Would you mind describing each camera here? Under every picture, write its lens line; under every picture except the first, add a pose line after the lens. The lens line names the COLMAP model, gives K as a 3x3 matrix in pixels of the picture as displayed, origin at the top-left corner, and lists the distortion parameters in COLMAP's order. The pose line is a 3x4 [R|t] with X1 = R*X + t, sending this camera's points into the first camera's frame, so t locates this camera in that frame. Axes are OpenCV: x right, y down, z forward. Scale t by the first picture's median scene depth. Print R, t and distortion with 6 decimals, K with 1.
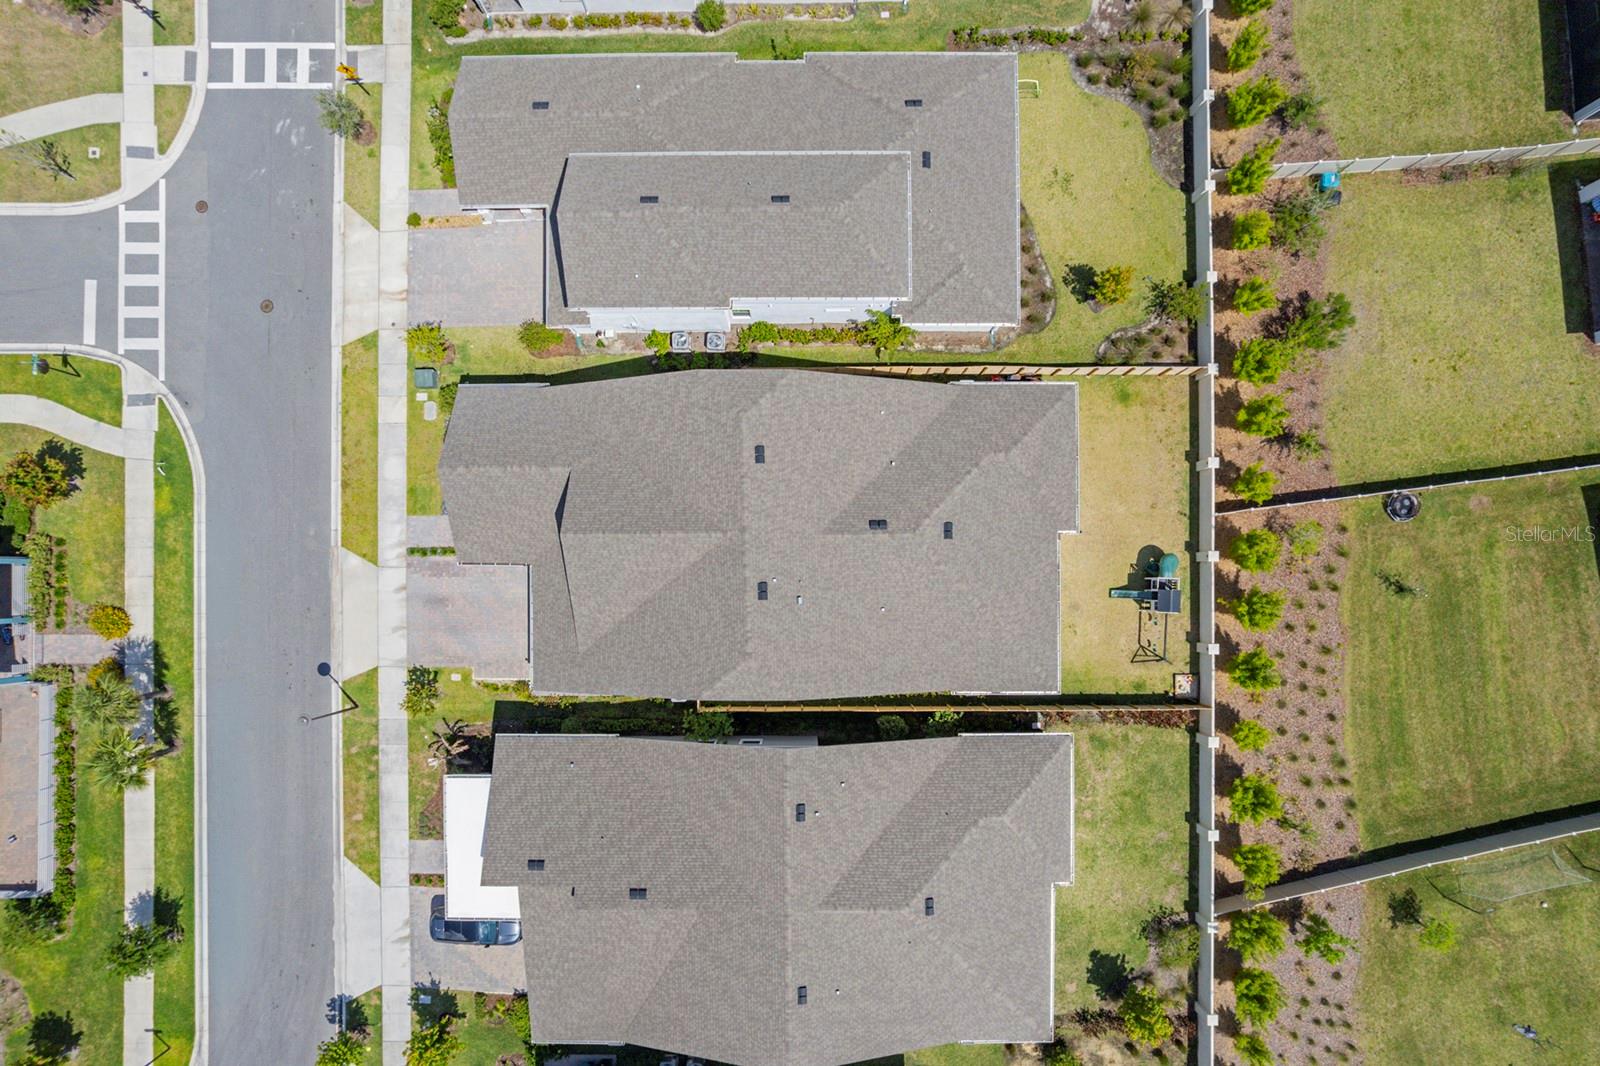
lens RADIAL K [[1024.4, 0, 796.3], [0, 1024.4, 548.7], [0, 0, 1]] dist [-0.084500, 0.079954]
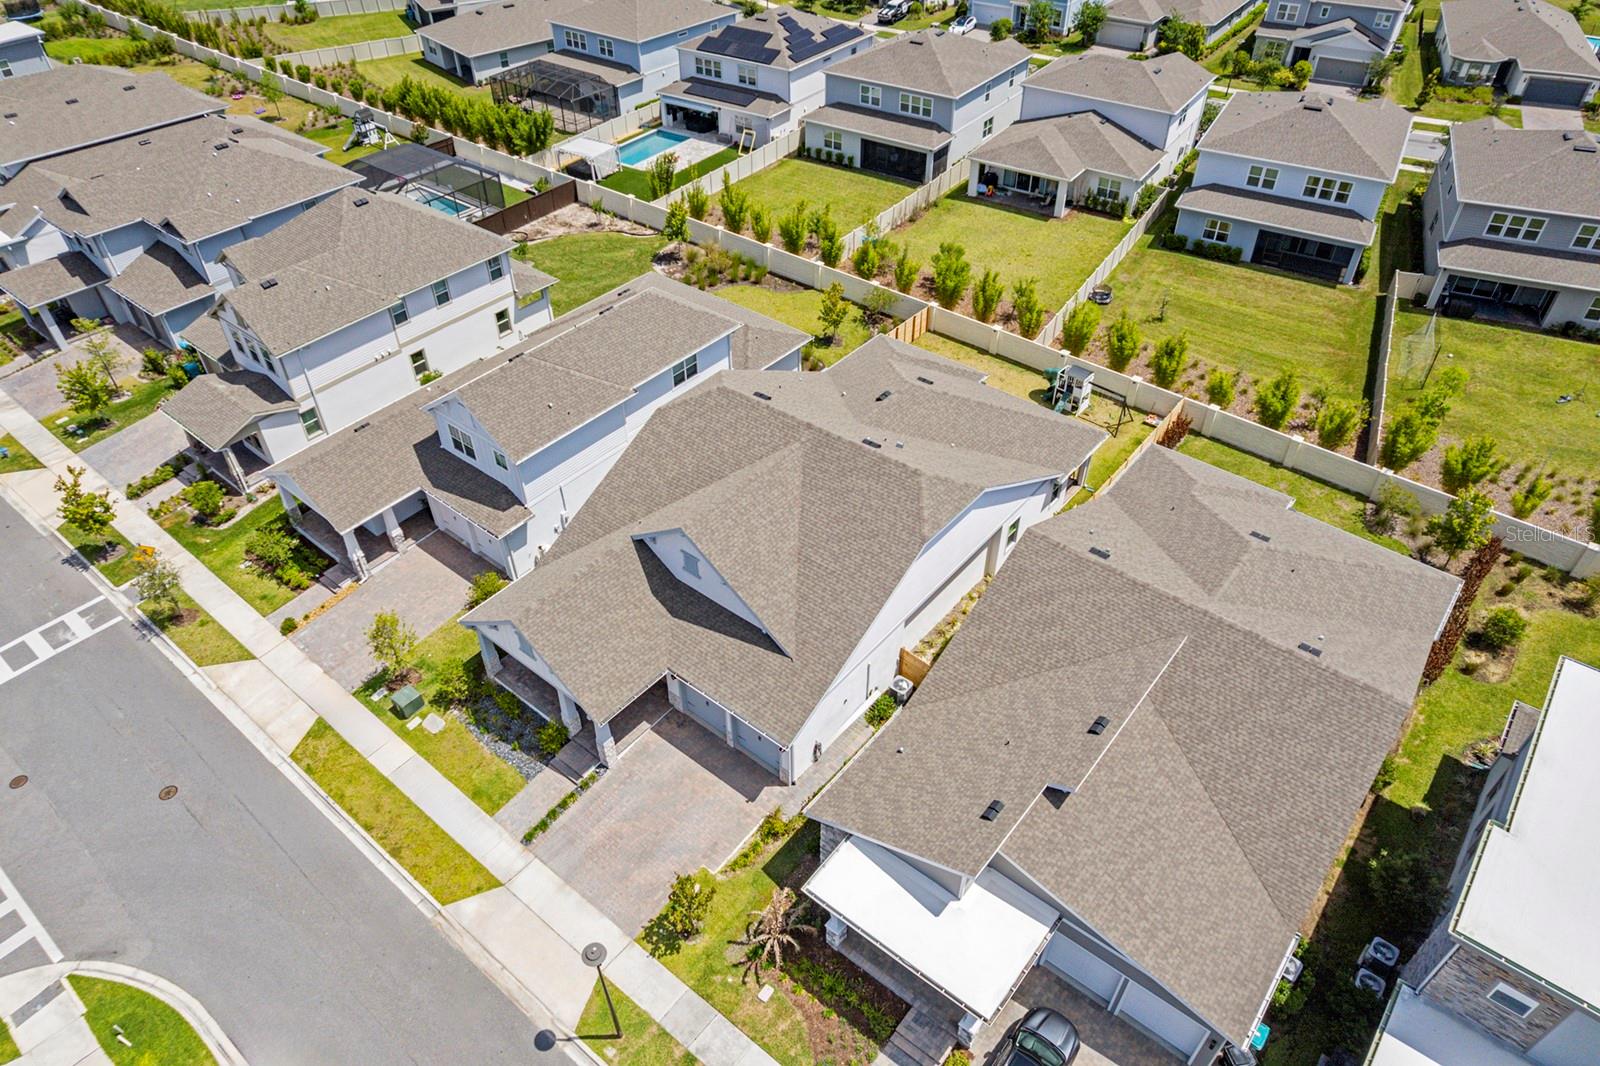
lens RADIAL K [[1024.4, 0, 796.3], [0, 1024.4, 548.7], [0, 0, 1]] dist [-0.084500, 0.079954]
pose [[0.635478, -0.513819, 0.576332, -0.570421], [0.772116, 0.424831, -0.472605, 0.408315], [-0.002010, 0.745325, 0.666698, 0.357410]]
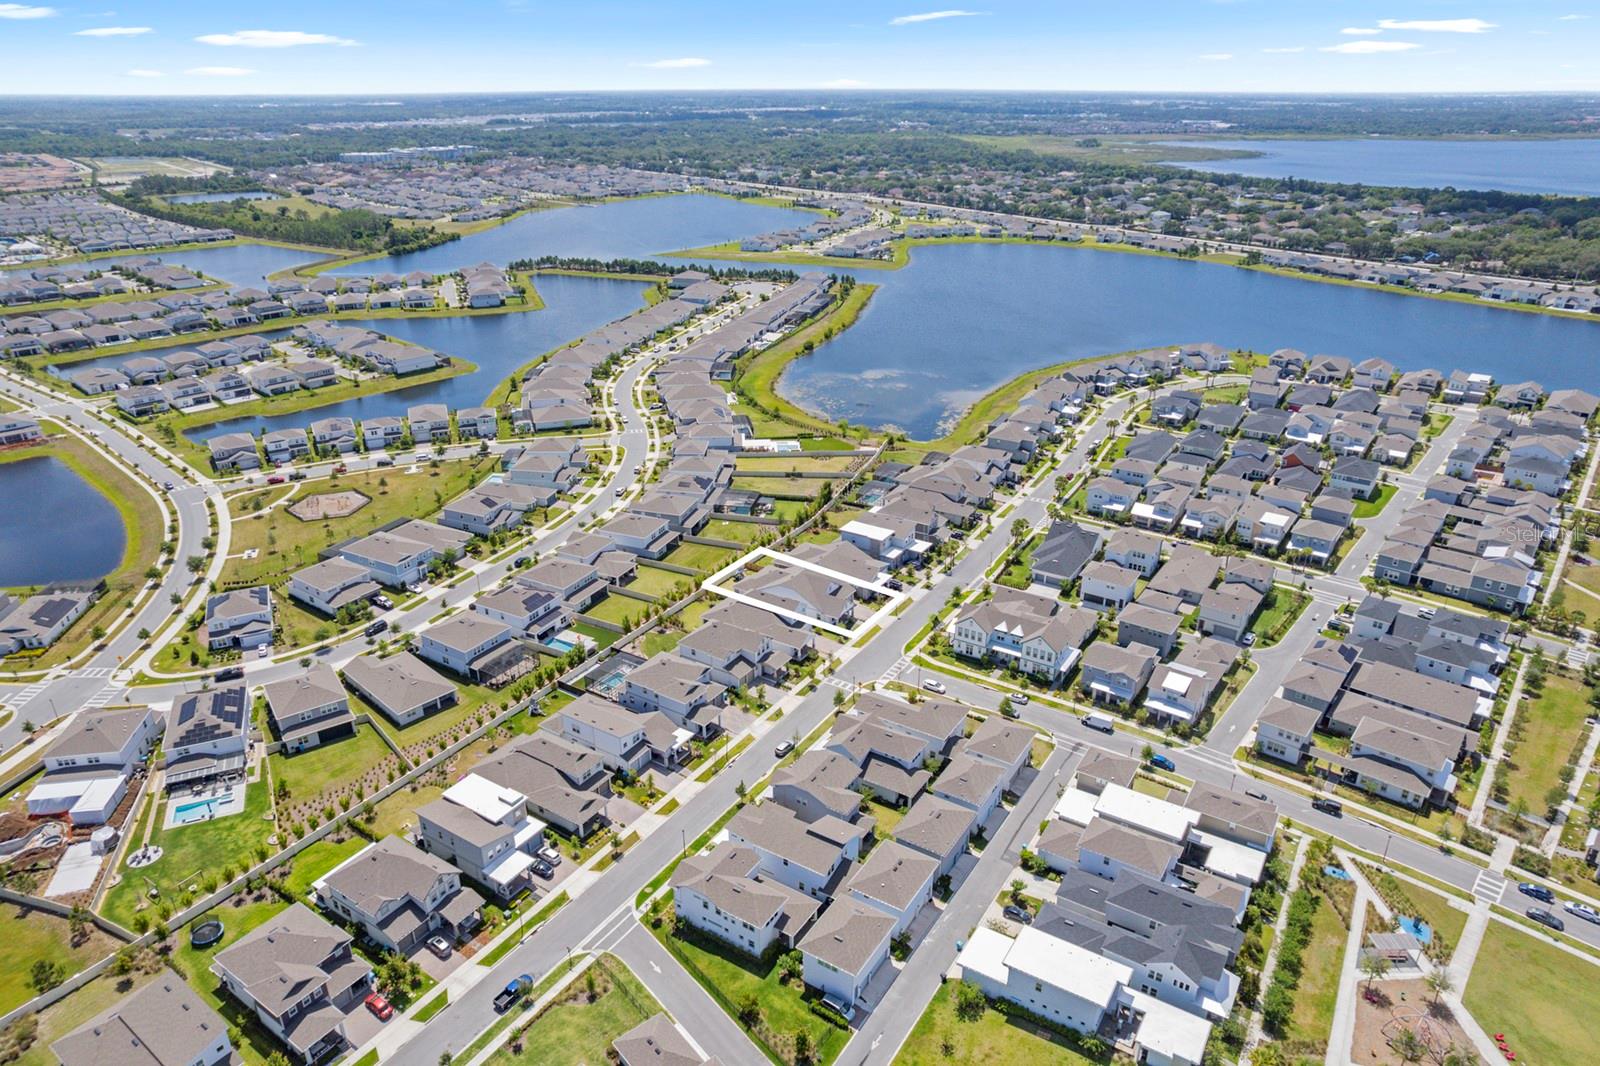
lens RADIAL K [[1024.4, 0, 796.3], [0, 1024.4, 548.7], [0, 0, 1]] dist [-0.084500, 0.079954]
pose [[-0.840915, -0.219392, 0.494701, -2.263094], [0.541167, -0.341802, 0.768316, -3.521507], [0.000527, 0.913804, 0.406154, -1.125529]]
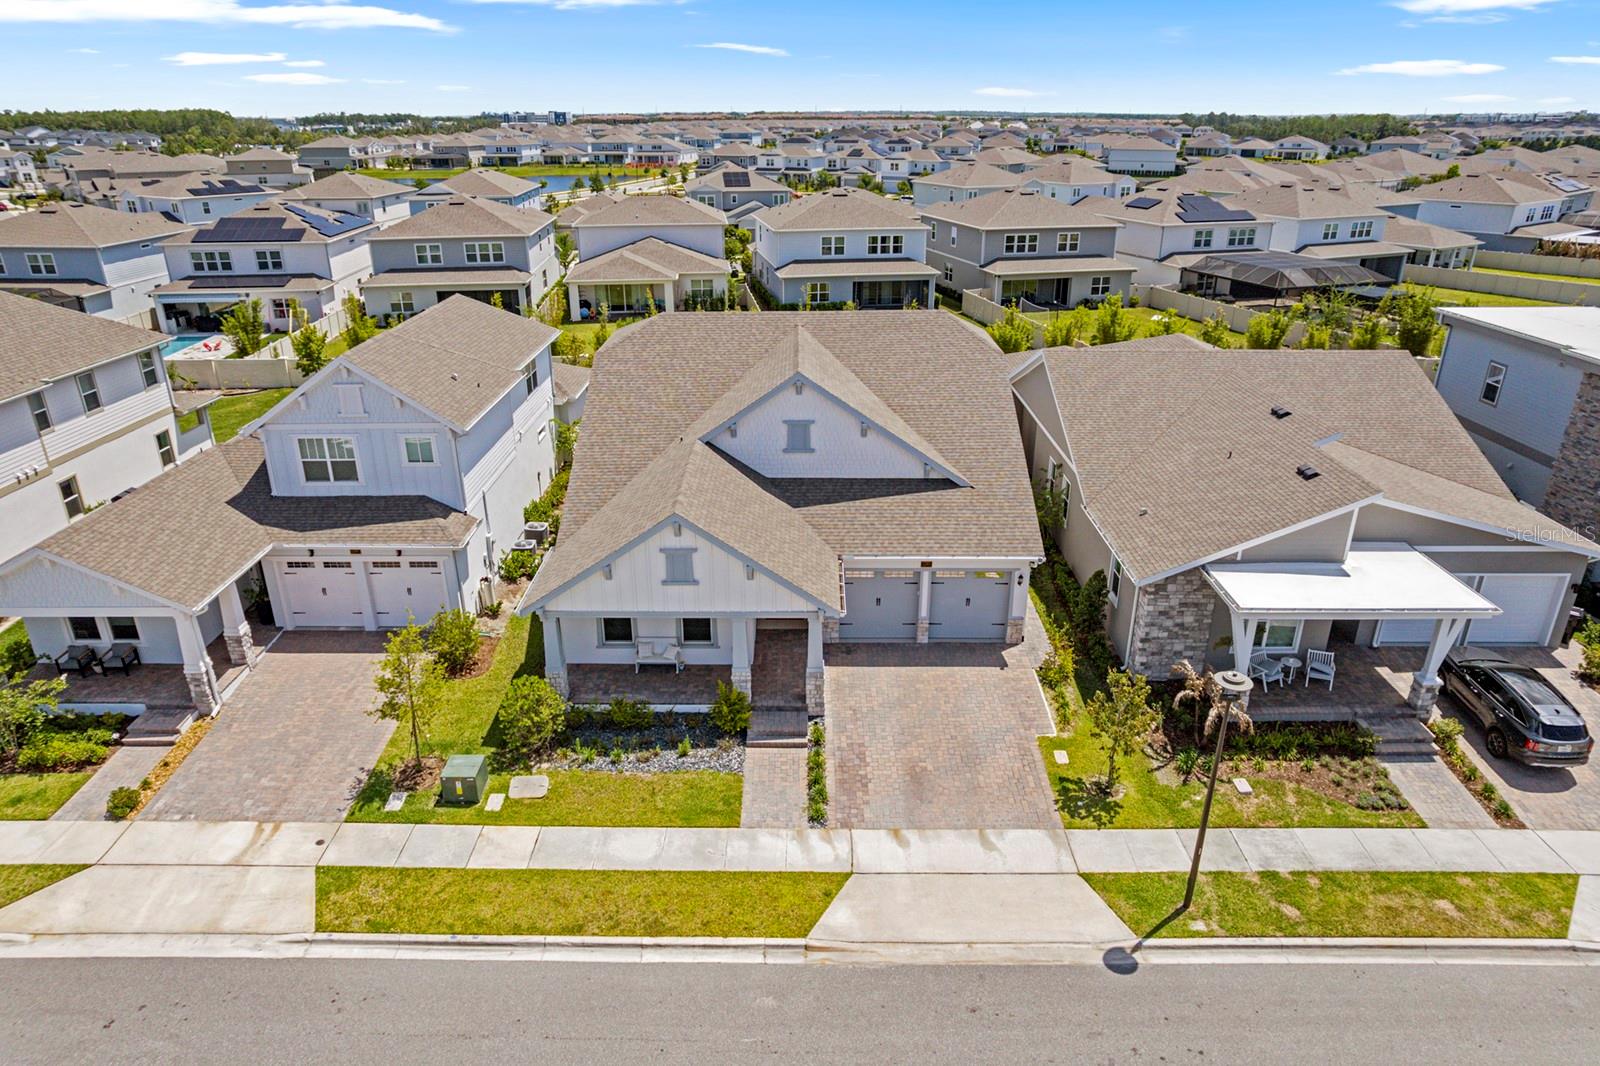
lens RADIAL K [[1024.4, 0, 796.3], [0, 1024.4, 548.7], [0, 0, 1]] dist [-0.084500, 0.079954]
pose [[0.008891, -0.394176, 0.918992, -0.764407], [0.999929, 0.010845, -0.005022, -0.005872], [-0.007987, 0.918971, 0.394245, 0.698940]]
